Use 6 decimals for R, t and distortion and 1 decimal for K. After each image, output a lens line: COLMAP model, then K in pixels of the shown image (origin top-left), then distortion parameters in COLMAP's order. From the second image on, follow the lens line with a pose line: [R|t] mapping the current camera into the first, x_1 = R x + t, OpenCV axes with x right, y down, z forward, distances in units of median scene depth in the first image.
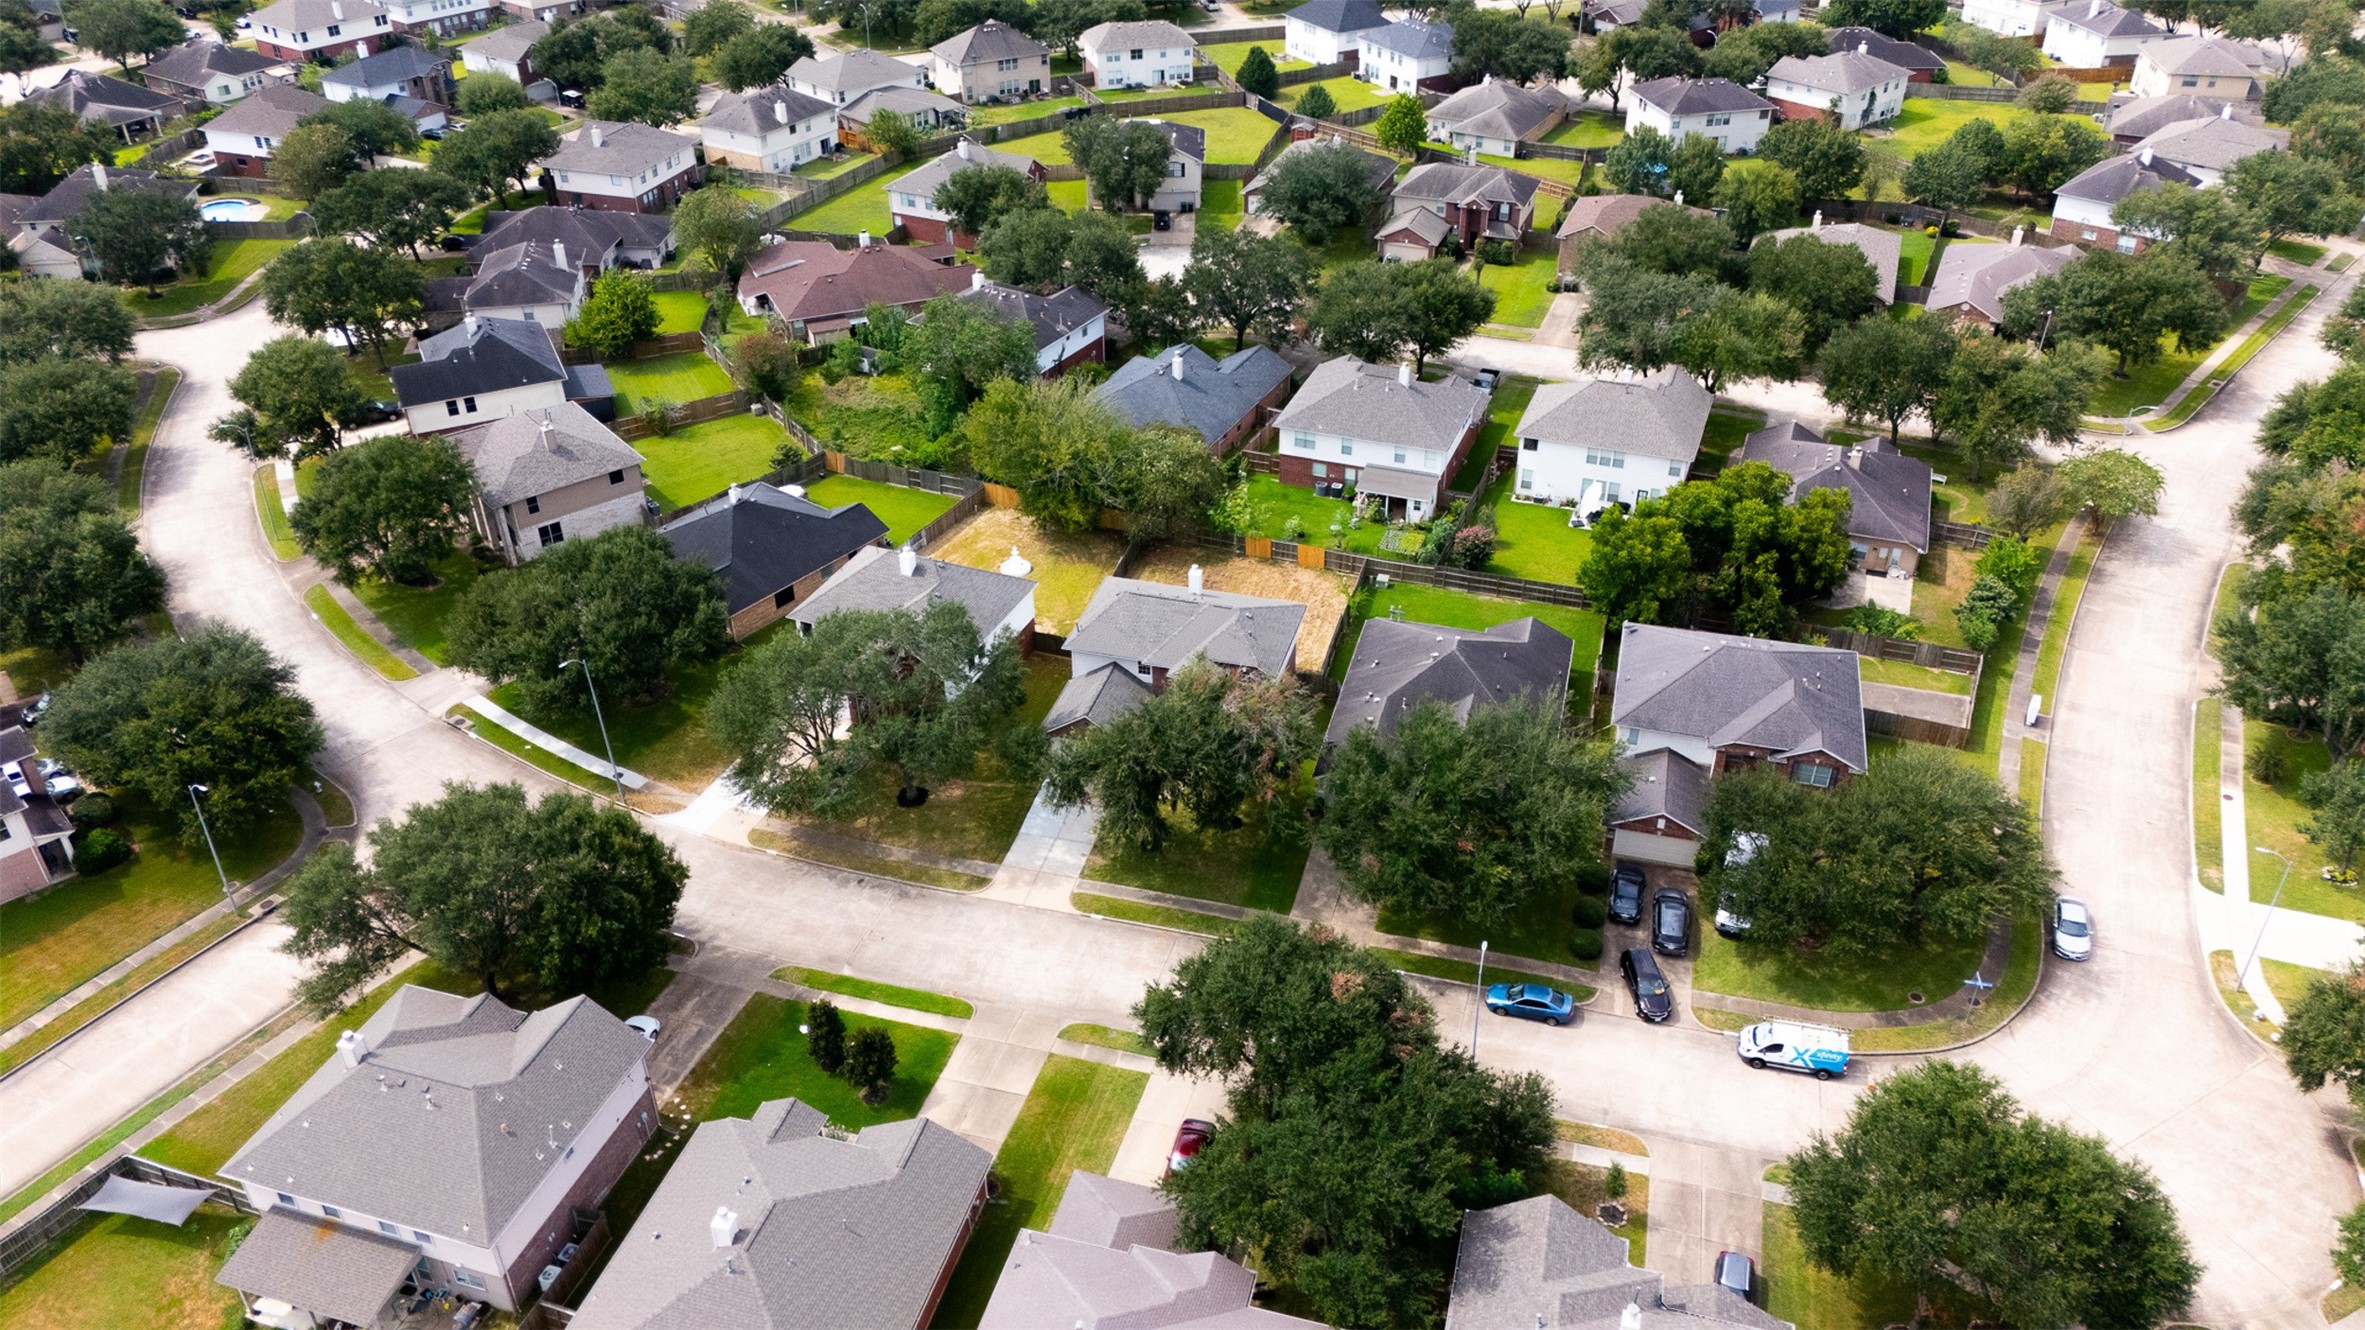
lens RADIAL K [[1743.6, 0, 1182.5], [0, 1743.6, 665.0], [0, 0, 1]] dist [0.060033, -0.055259]
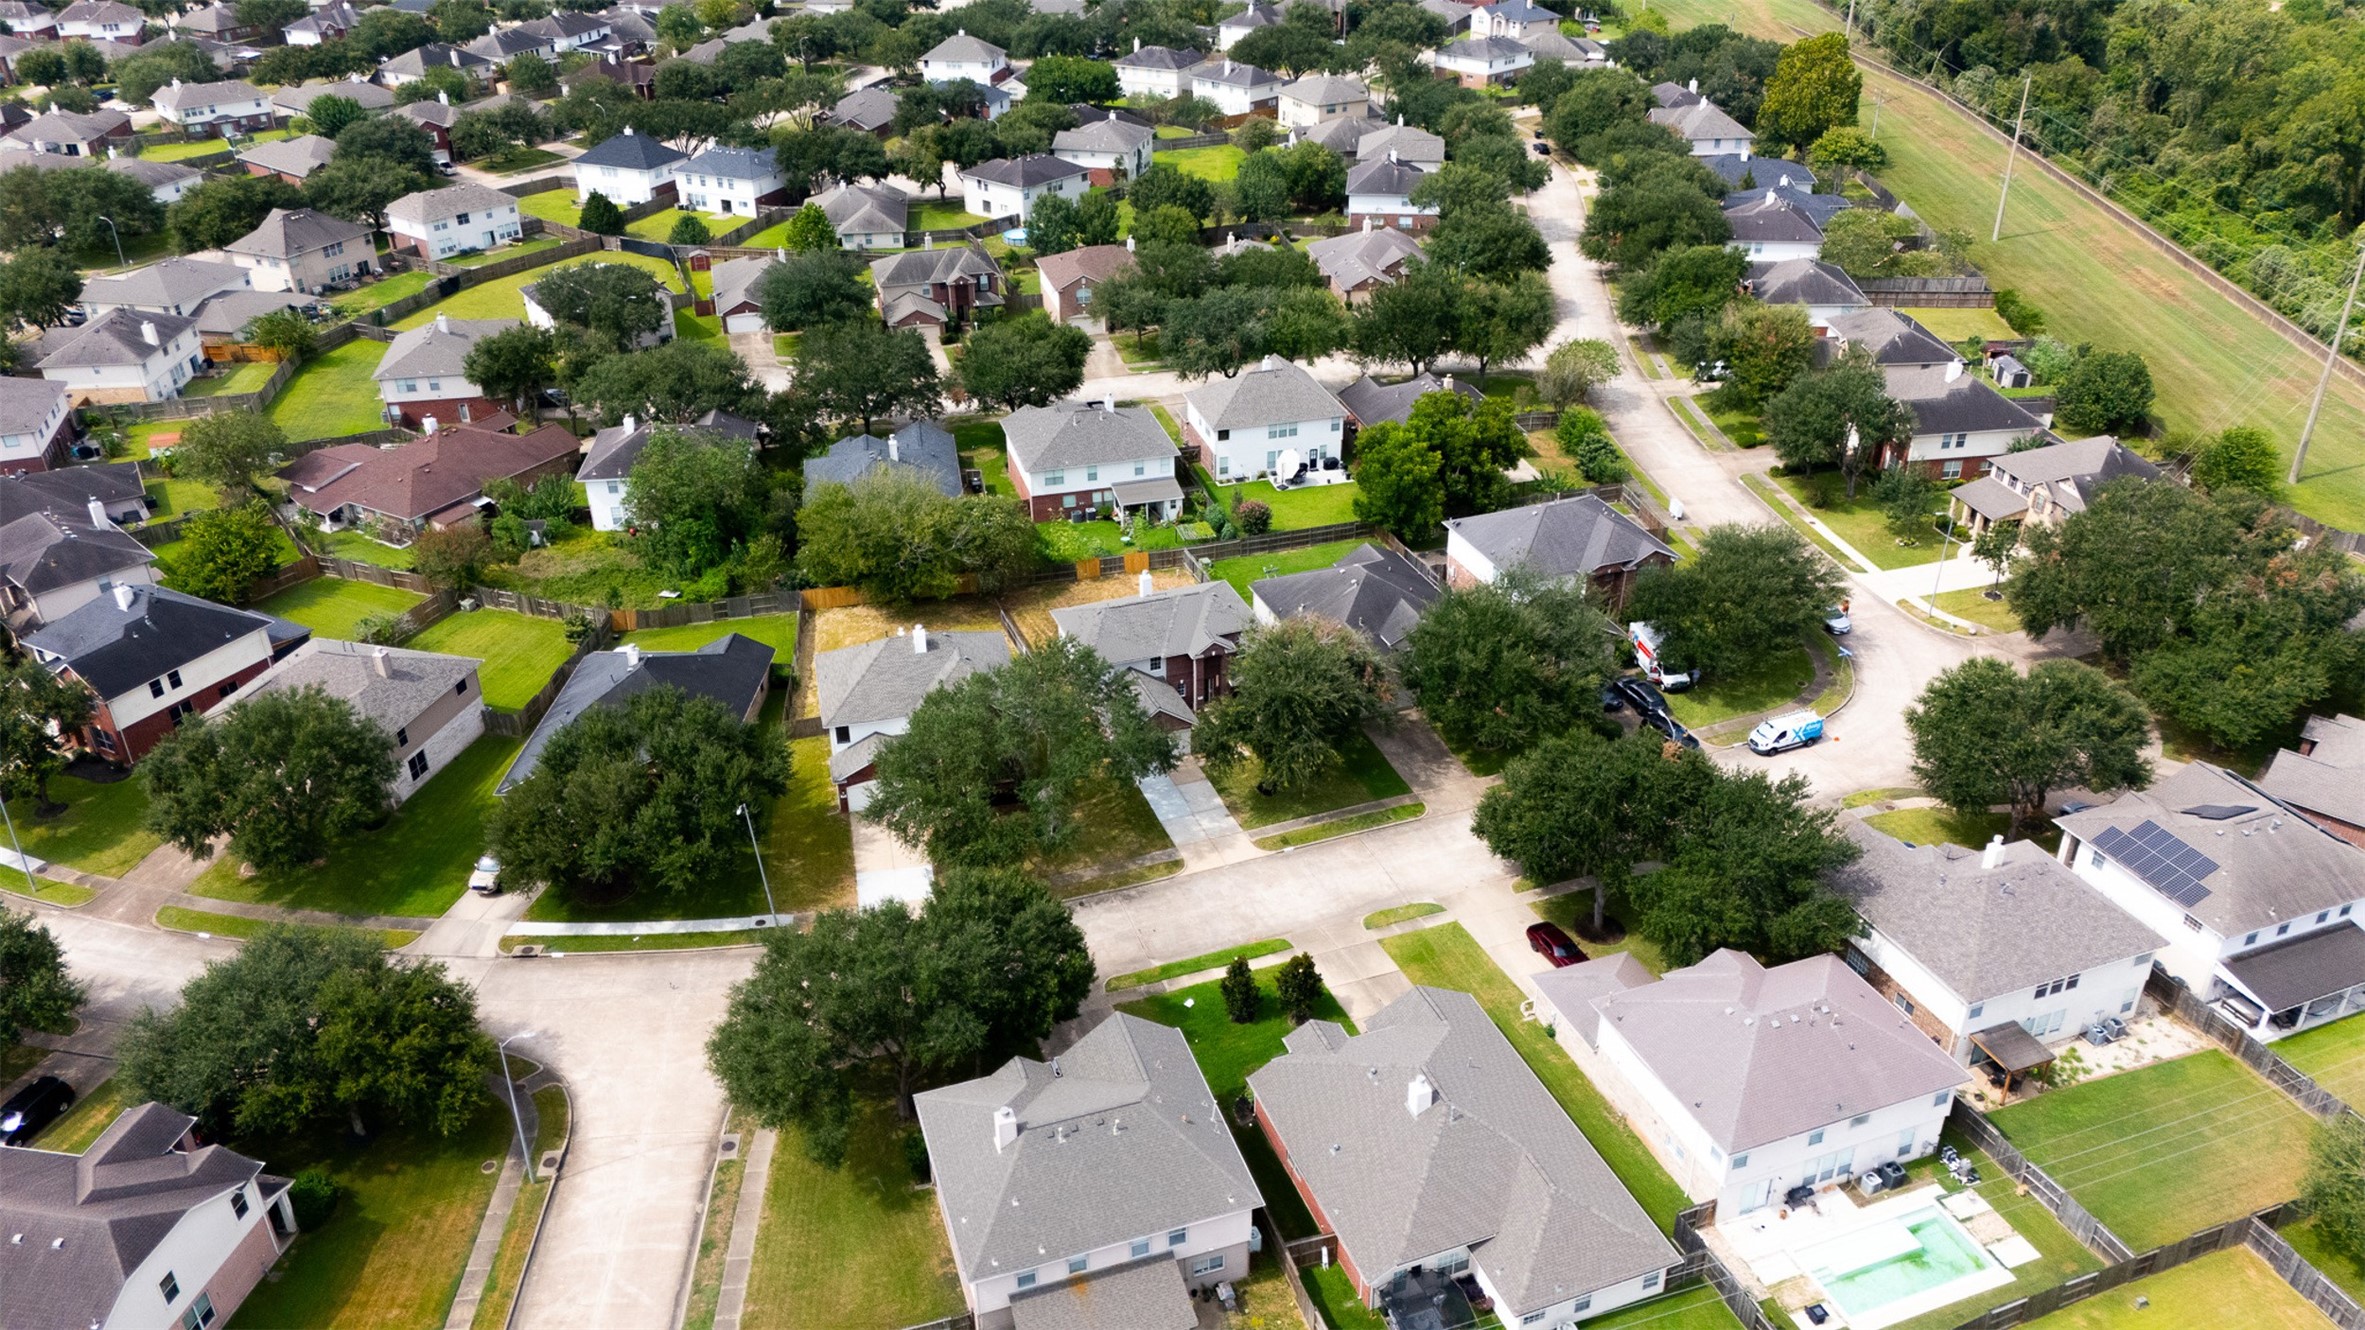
lens RADIAL K [[1743.6, 0, 1182.5], [0, 1743.6, 665.0], [0, 0, 1]] dist [0.060033, -0.055259]
pose [[0.805597, -0.291691, 0.515684, -0.470386], [0.328137, 0.944384, 0.021568, -0.012992], [-0.493295, 0.151840, 0.856507, 0.022103]]
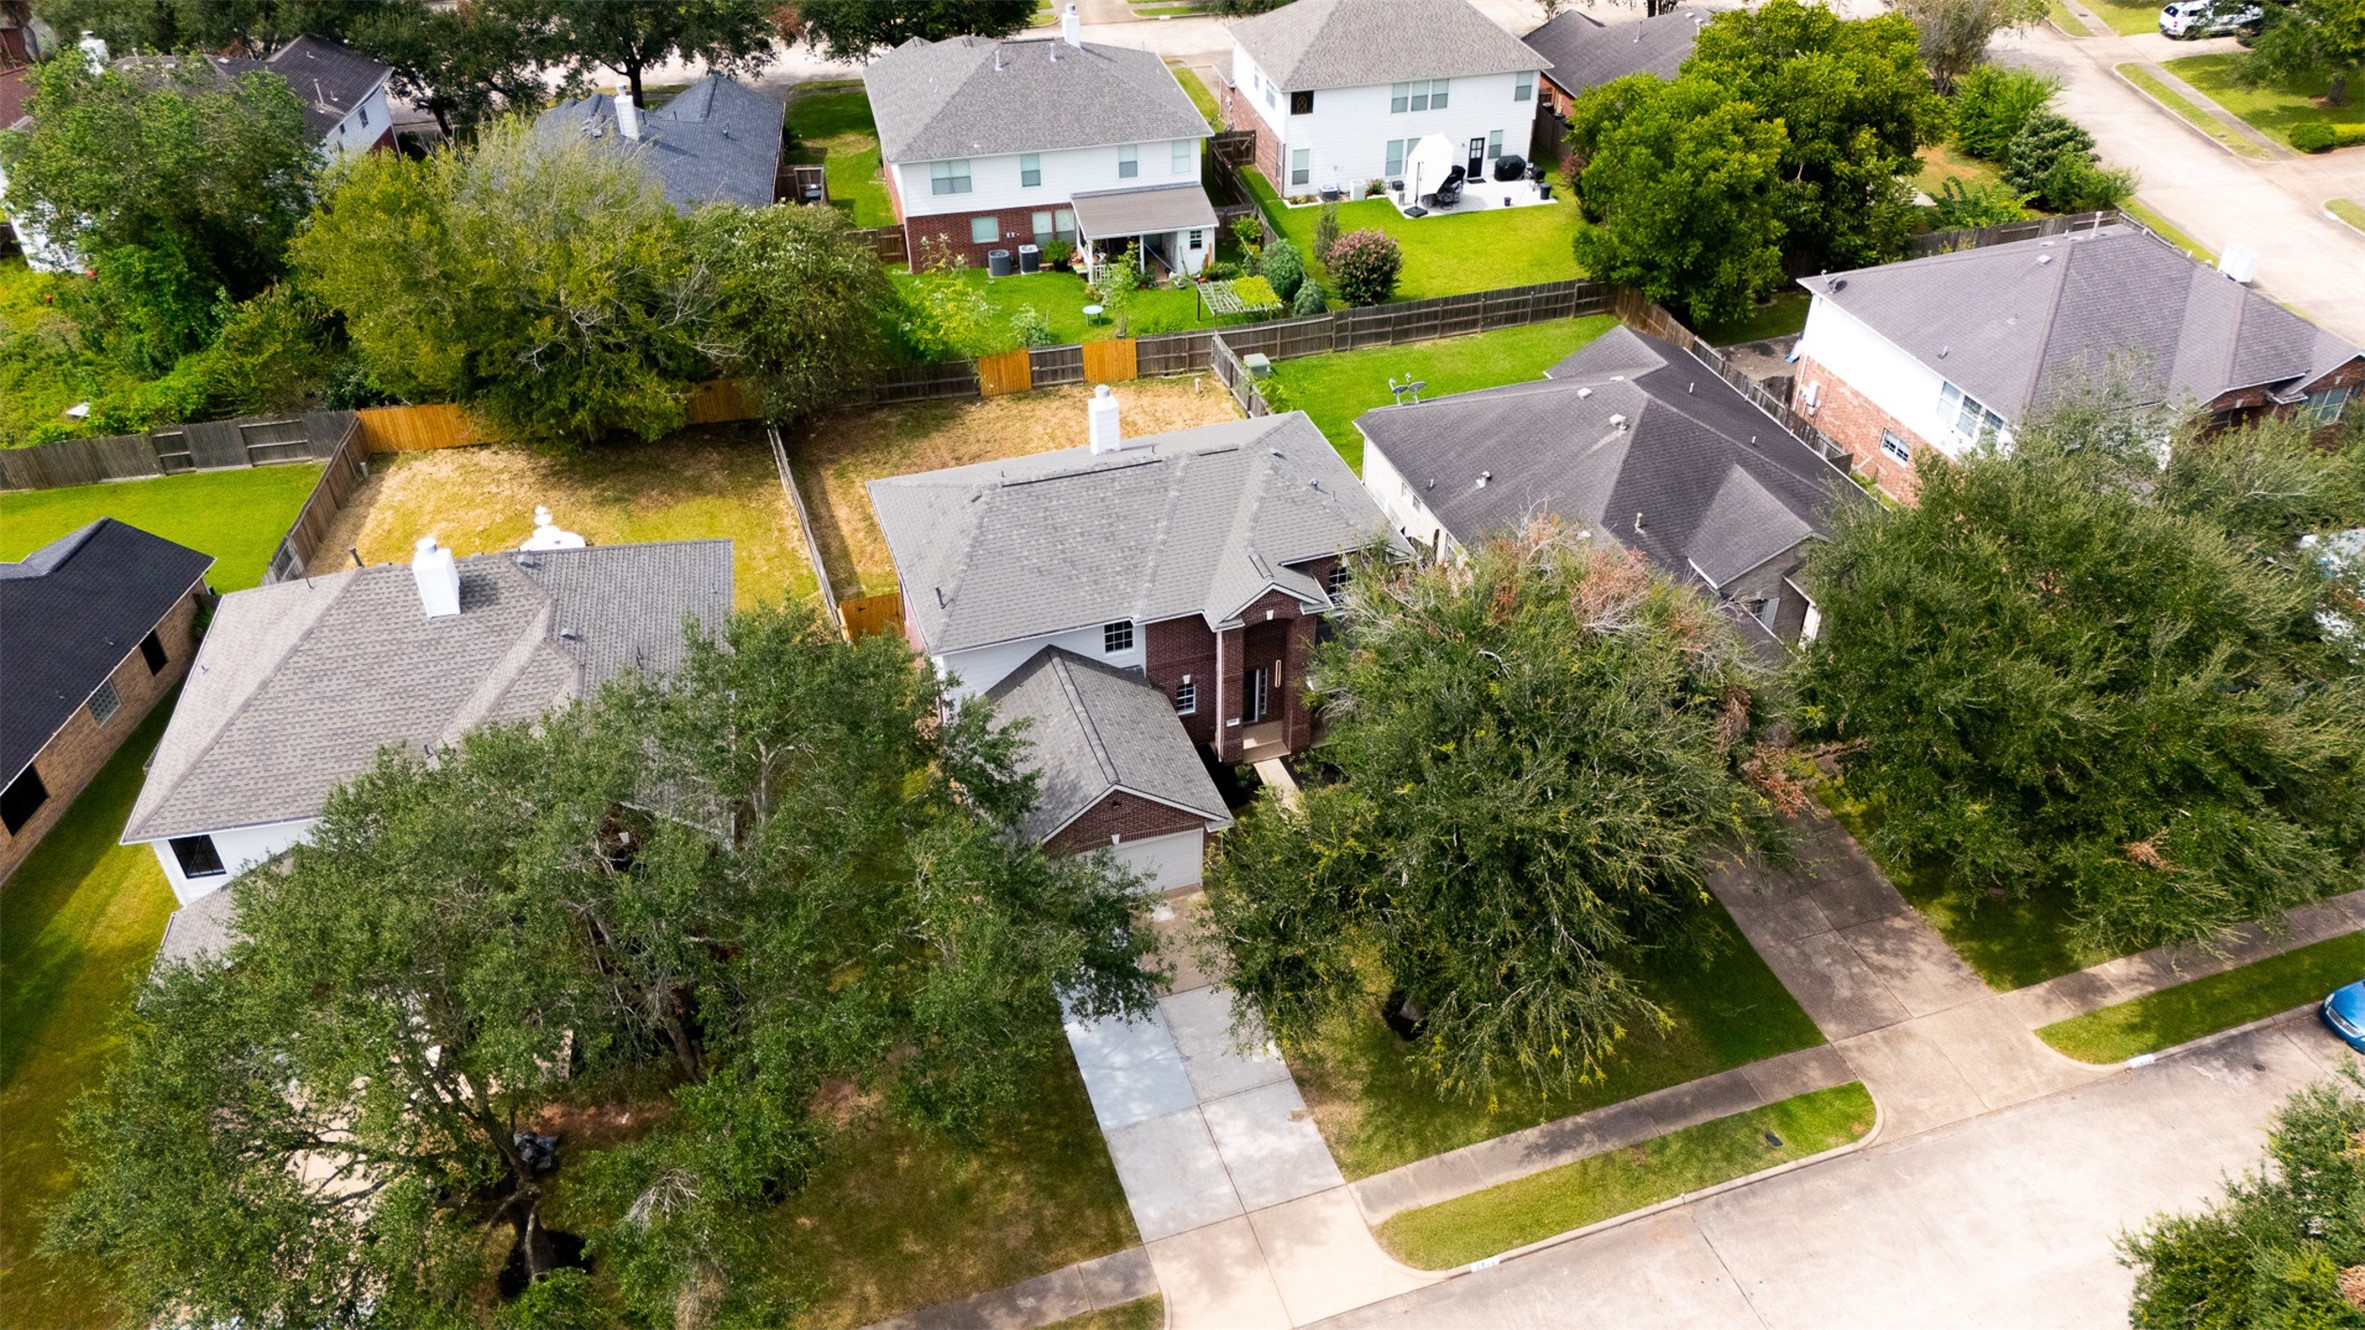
lens RADIAL K [[1743.6, 0, 1182.5], [0, 1743.6, 665.0], [0, 0, 1]] dist [0.060033, -0.055259]
pose [[0.827285, -0.332289, 0.452972, -0.165153], [0.309570, 0.942491, 0.126005, -0.032897], [-0.468792, 0.035985, 0.882575, 0.489150]]
